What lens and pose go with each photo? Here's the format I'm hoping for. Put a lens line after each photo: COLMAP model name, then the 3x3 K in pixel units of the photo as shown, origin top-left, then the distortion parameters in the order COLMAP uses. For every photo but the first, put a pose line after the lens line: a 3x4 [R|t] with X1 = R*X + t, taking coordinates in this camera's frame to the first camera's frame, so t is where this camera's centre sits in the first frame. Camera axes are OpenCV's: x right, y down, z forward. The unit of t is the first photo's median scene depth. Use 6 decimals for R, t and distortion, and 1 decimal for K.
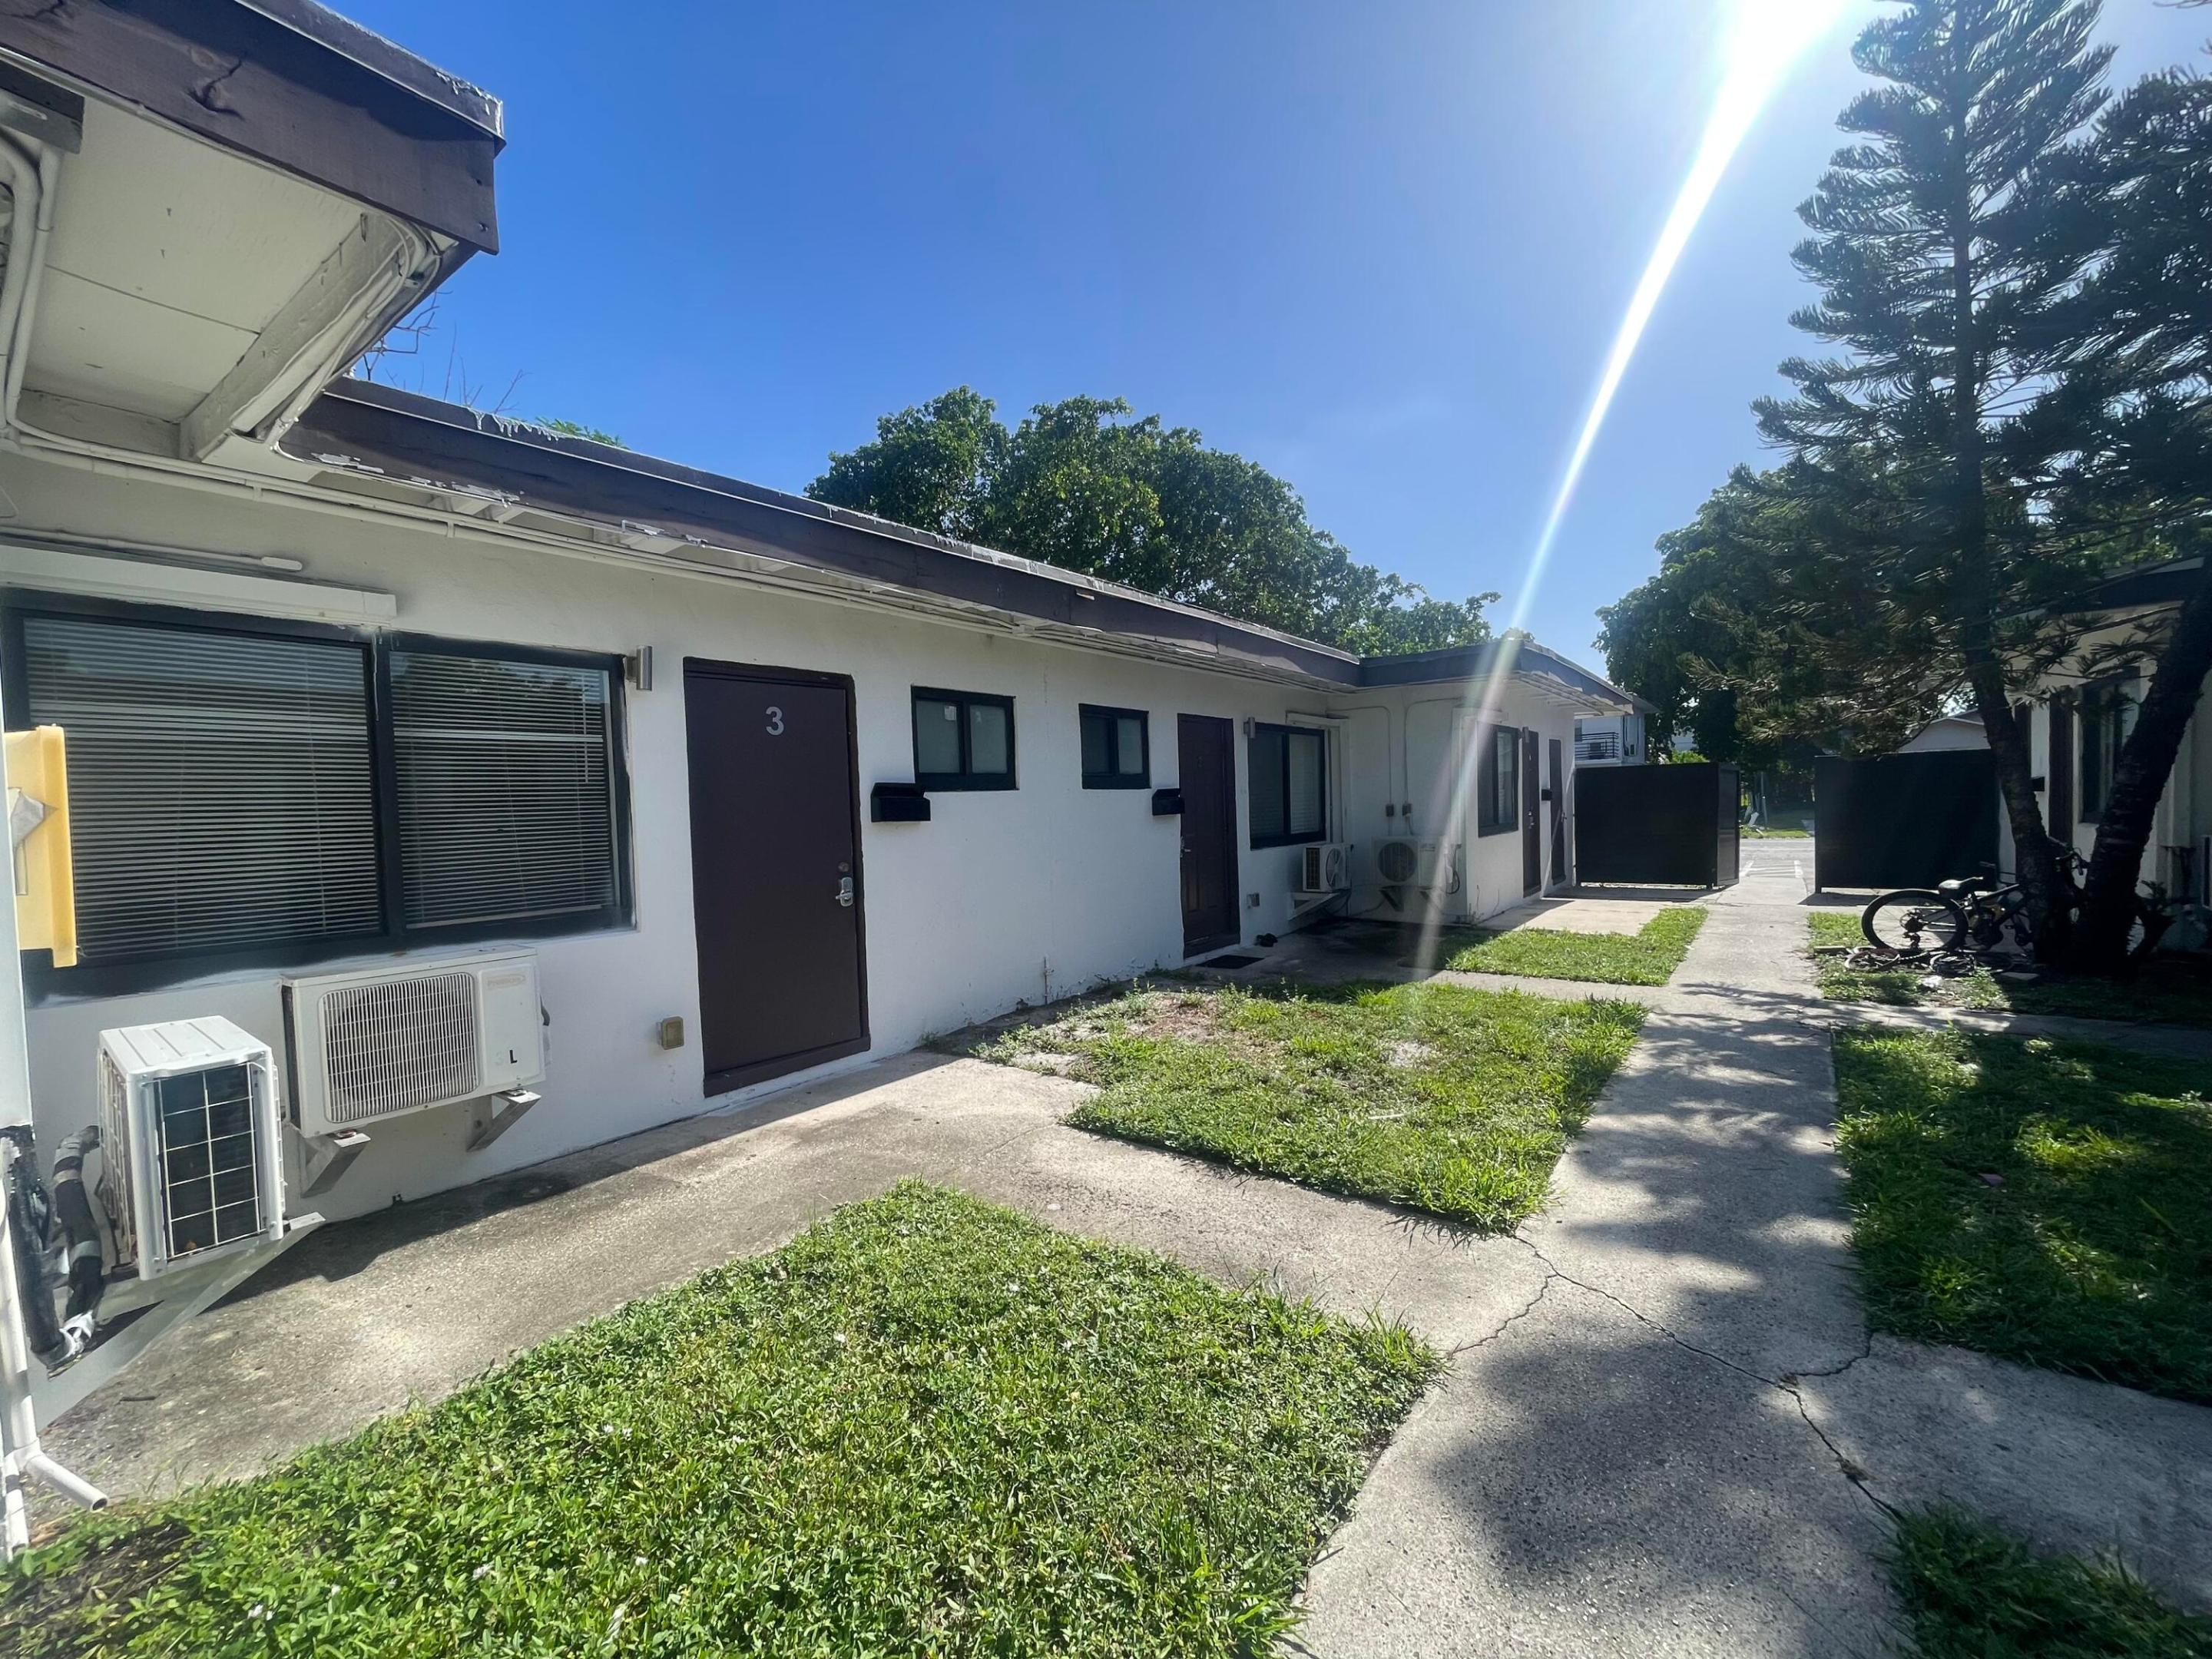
lens RADIAL K [[890.7, 0, 1102.1], [0, 890.7, 837.9], [0, 0, 1]] dist [0.000087, 0.000083]
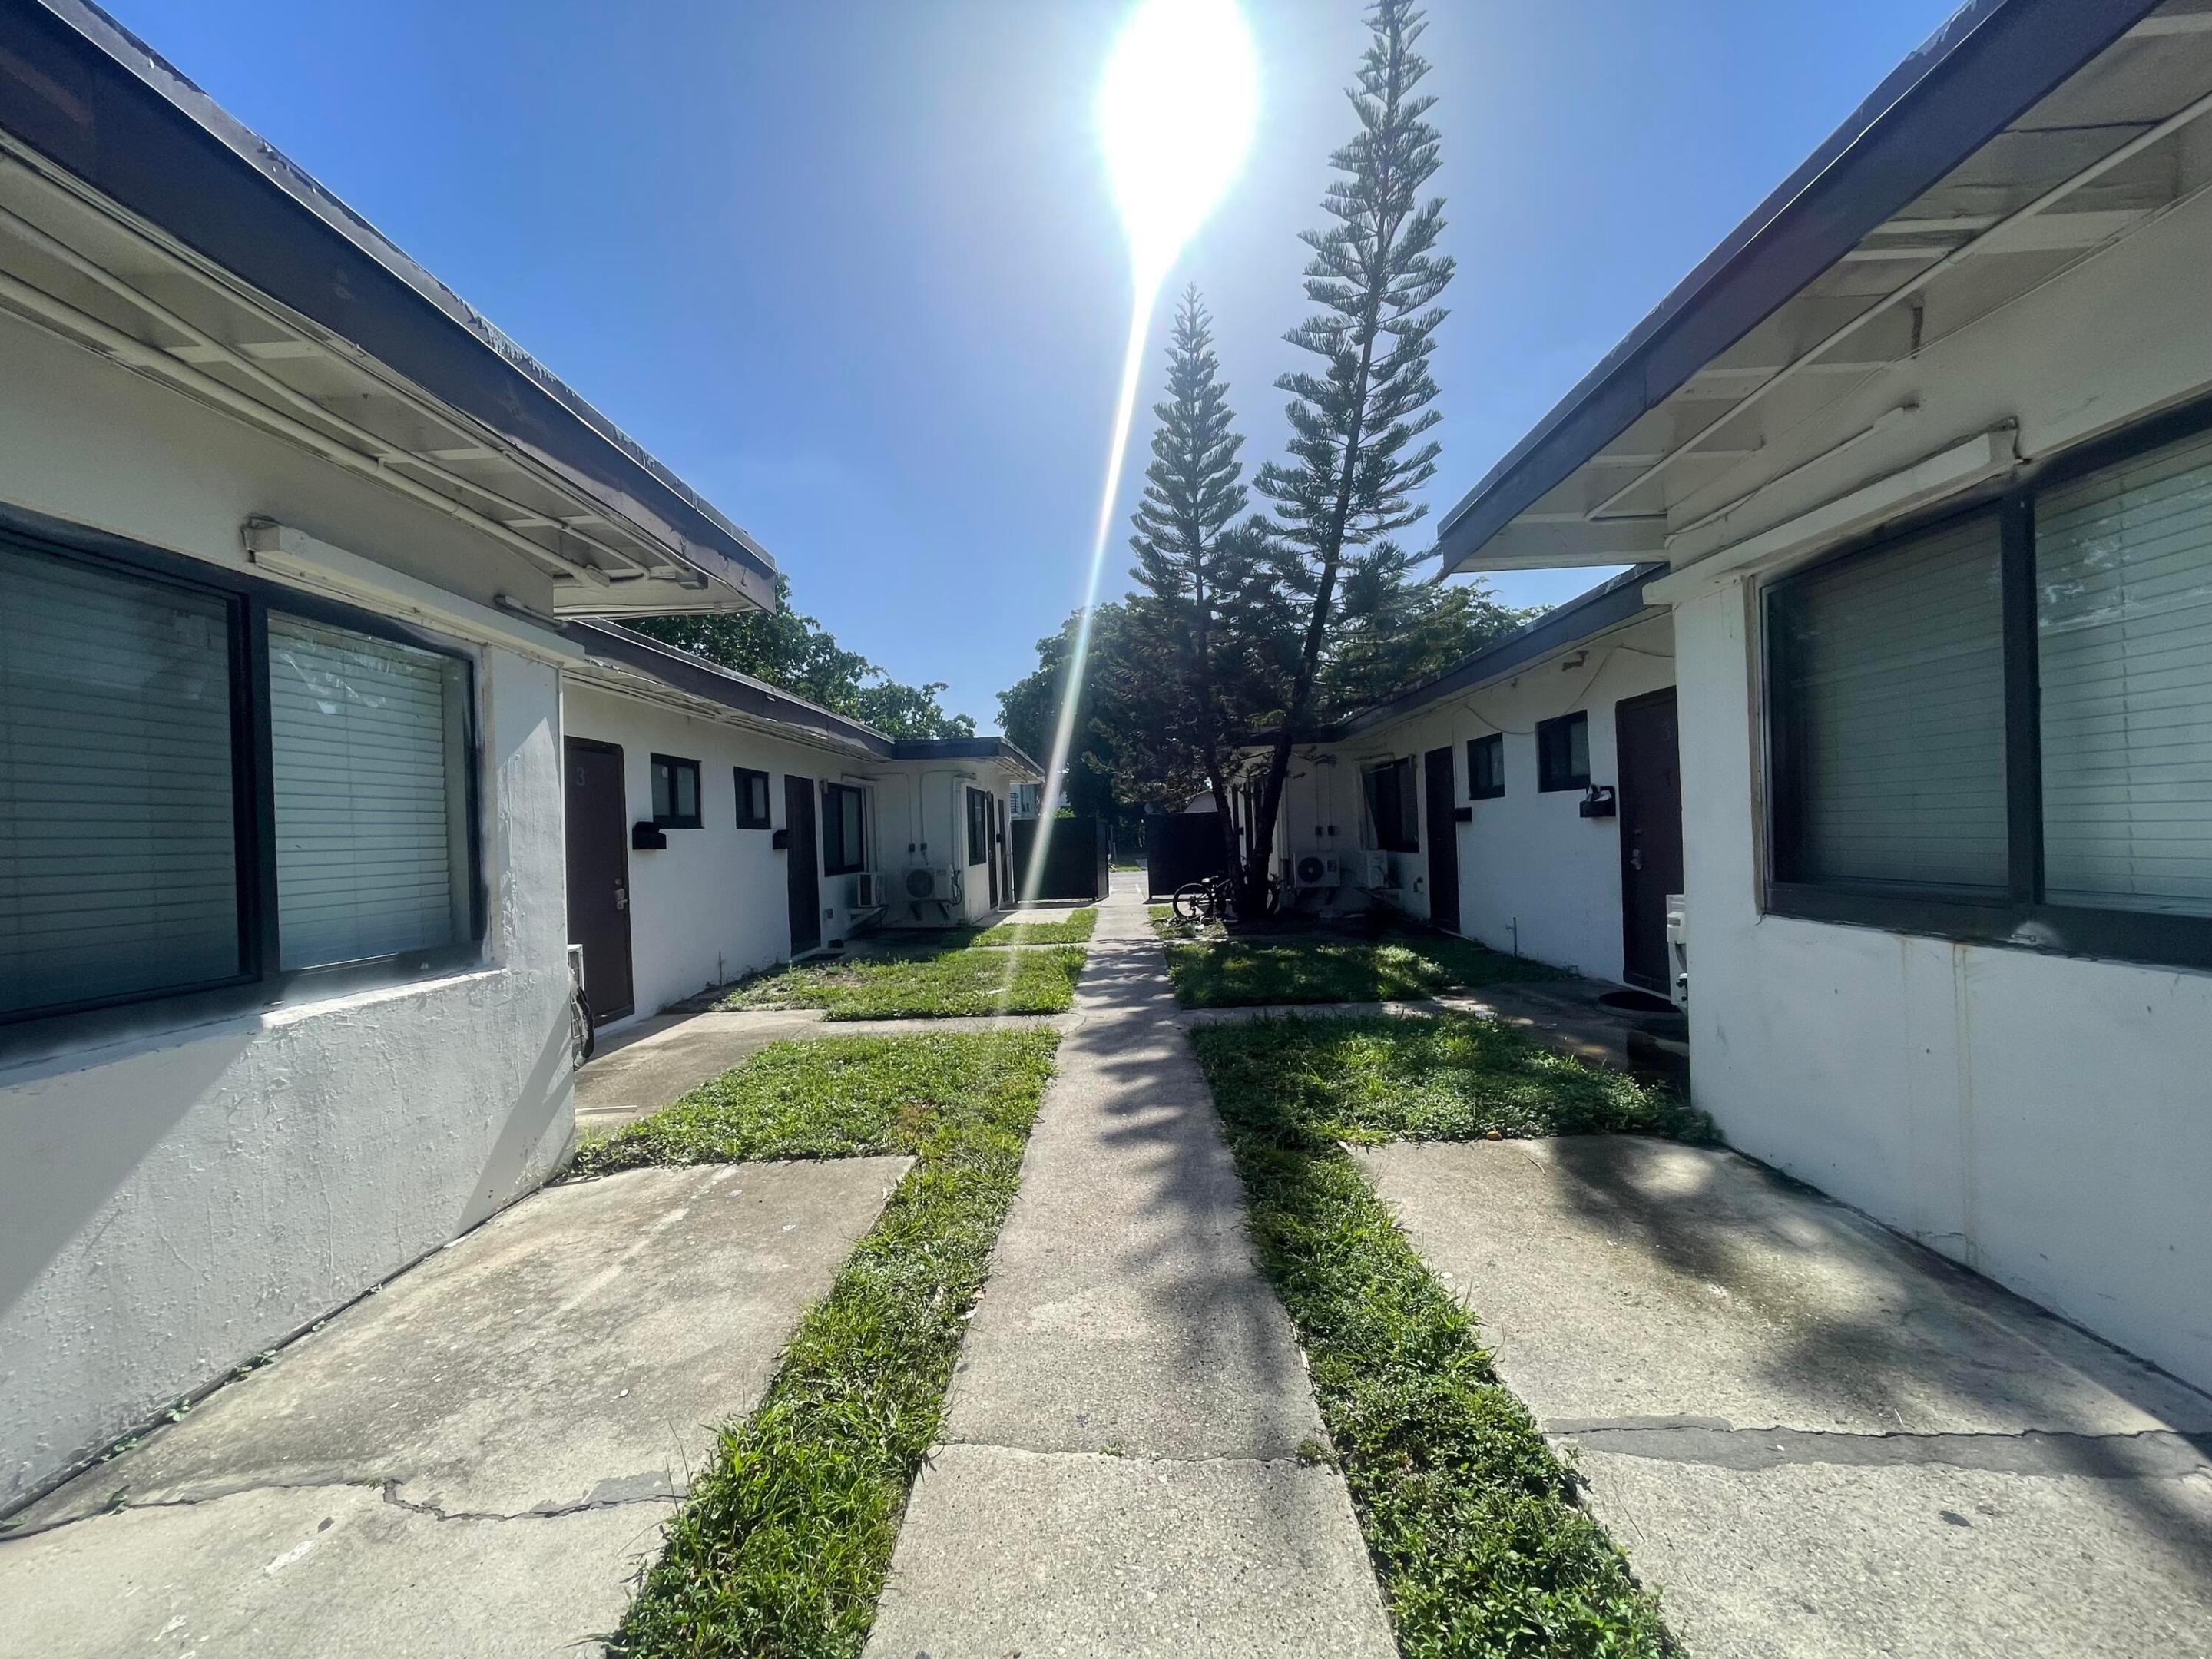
lens RADIAL K [[890.7, 0, 1102.1], [0, 890.7, 837.9], [0, 0, 1]] dist [0.000087, 0.000083]
pose [[0.805784, 0.000255, 0.592209, -0.435693], [0.034147, 0.998316, -0.046891, 0.048513], [-0.591224, 0.058006, 0.804419, -0.495641]]
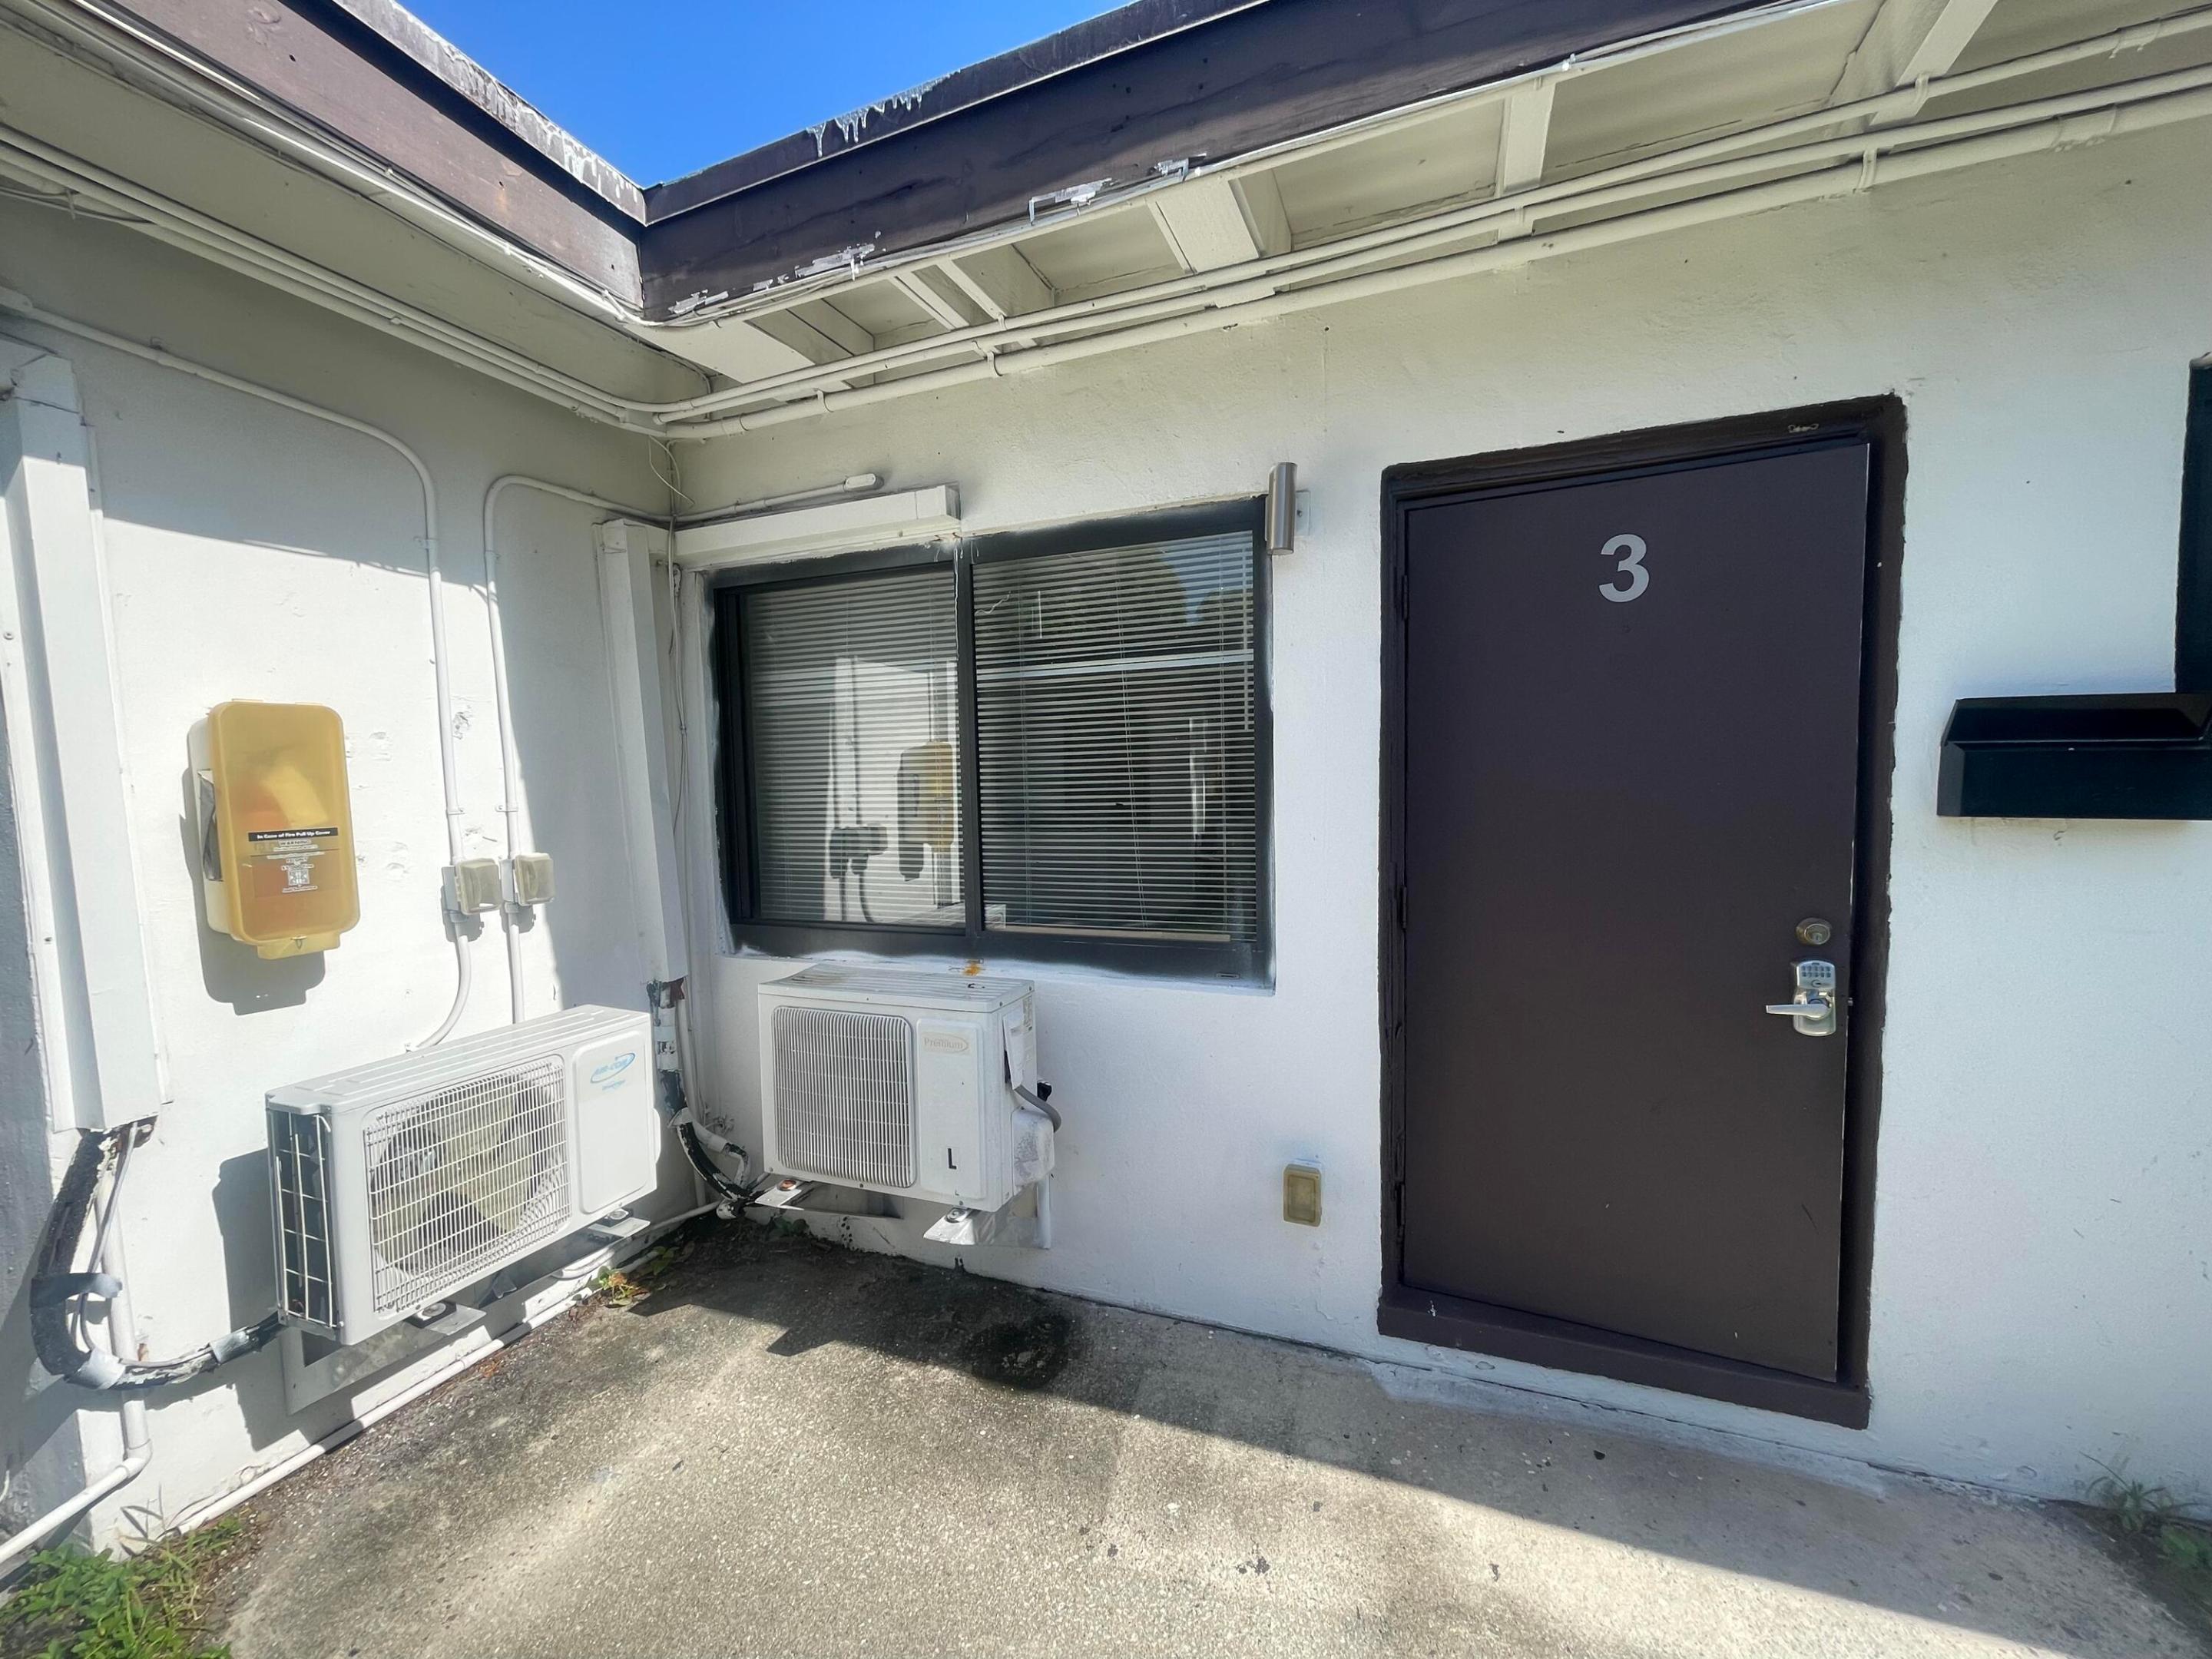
lens RADIAL K [[890.7, 0, 1102.1], [0, 890.7, 837.9], [0, 0, 1]] dist [0.000087, 0.000083]
pose [[0.272897, 0.089250, -0.957894, -0.013072], [-0.023450, 0.996009, 0.086121, -0.027479], [0.961757, -0.001039, 0.273901, 0.523815]]
